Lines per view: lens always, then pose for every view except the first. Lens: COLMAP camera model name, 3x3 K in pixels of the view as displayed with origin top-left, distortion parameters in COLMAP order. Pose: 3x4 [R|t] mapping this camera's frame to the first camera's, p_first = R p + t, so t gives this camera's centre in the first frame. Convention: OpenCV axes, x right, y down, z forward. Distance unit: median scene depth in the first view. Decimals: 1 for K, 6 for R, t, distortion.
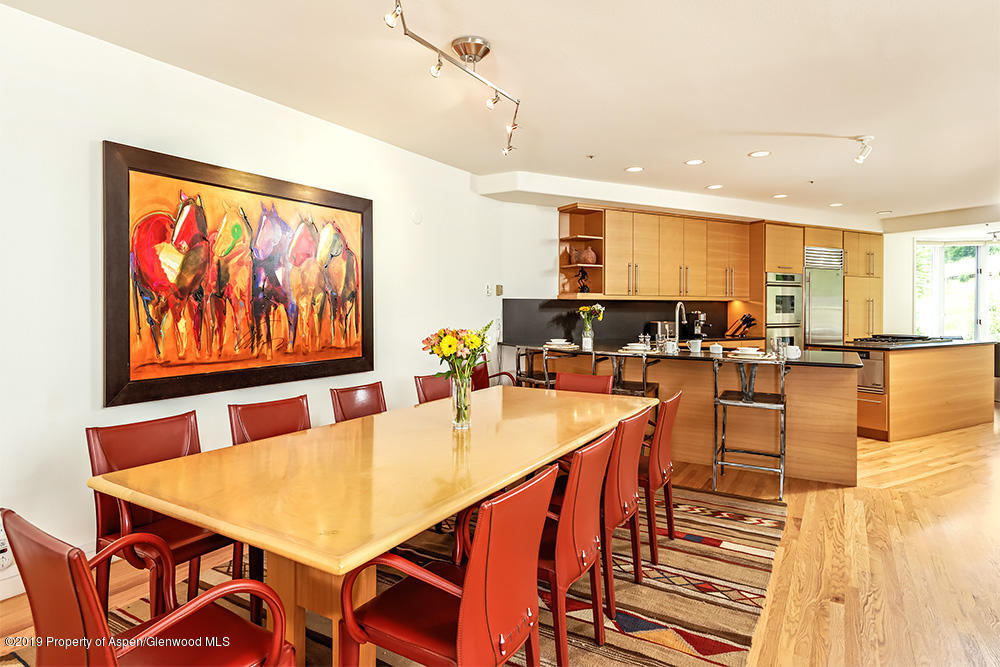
lens RADIAL K [[545.6, 0, 541.5], [0, 545.6, 315.4], [0, 0, 1]] dist [-0.009223, -0.000313]
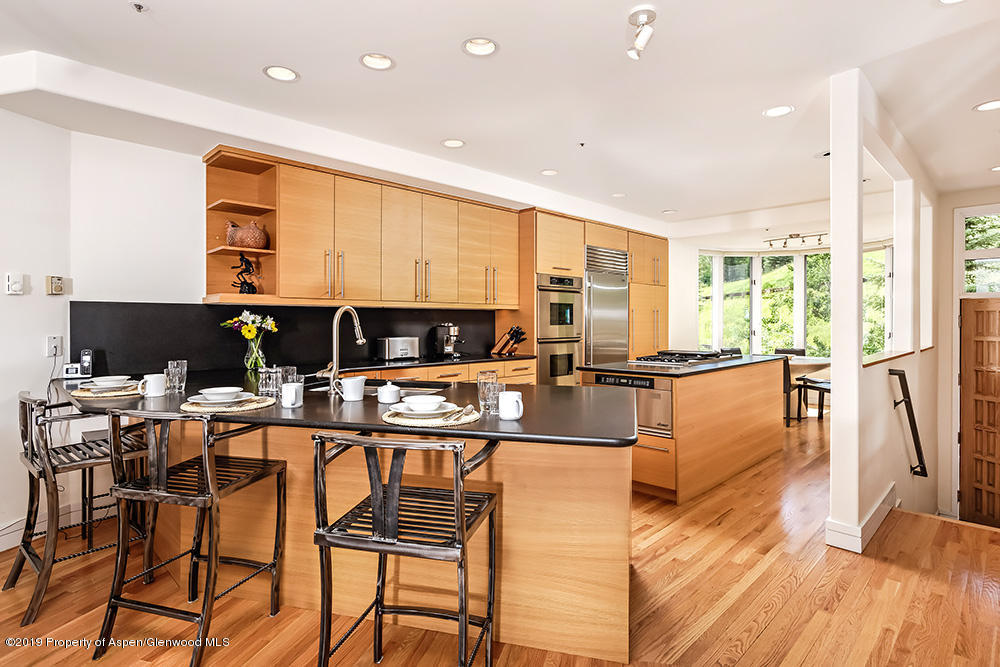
lens RADIAL K [[520.1, 0, 500.8], [0, 520.1, 326.8], [0, 0, 1]] dist [-0.023934, 0.000693]
pose [[0.968605, 0.000786, 0.248604, 0.378450], [-0.001908, 0.999989, 0.004273, -0.011617], [-0.248598, -0.004614, 0.968596, 0.616664]]
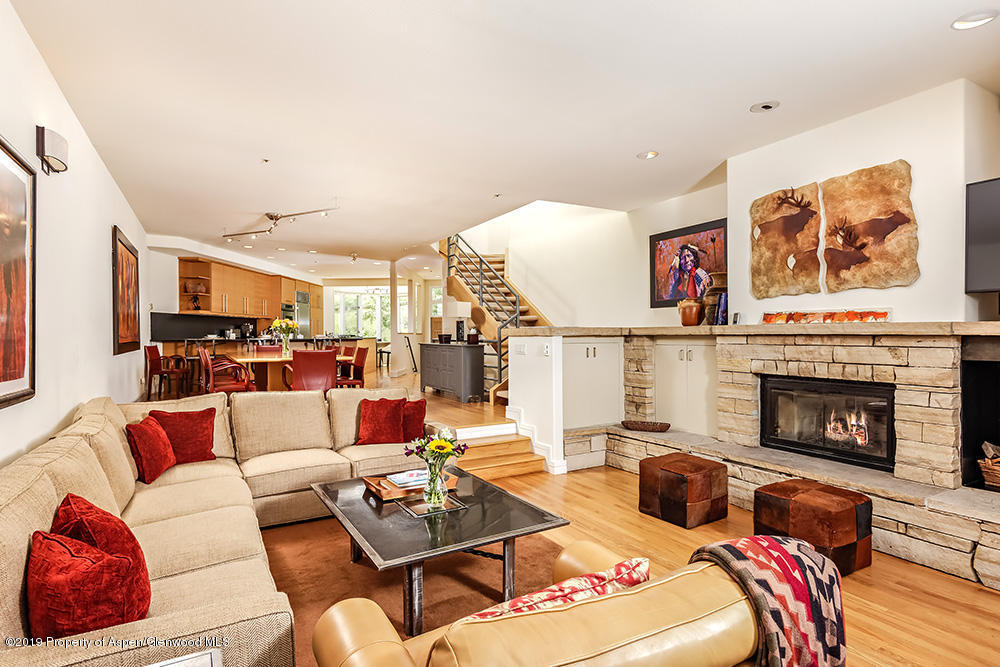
lens RADIAL K [[520.1, 0, 505.2], [0, 520.1, 334.7], [0, 0, 1]] dist [-0.023934, 0.000693]
pose [[0.523565, 0.001304, 0.851985, -1.378889], [0.011011, 0.999905, -0.008296, 0.101547], [-0.851915, 0.013725, 0.523501, -1.129642]]
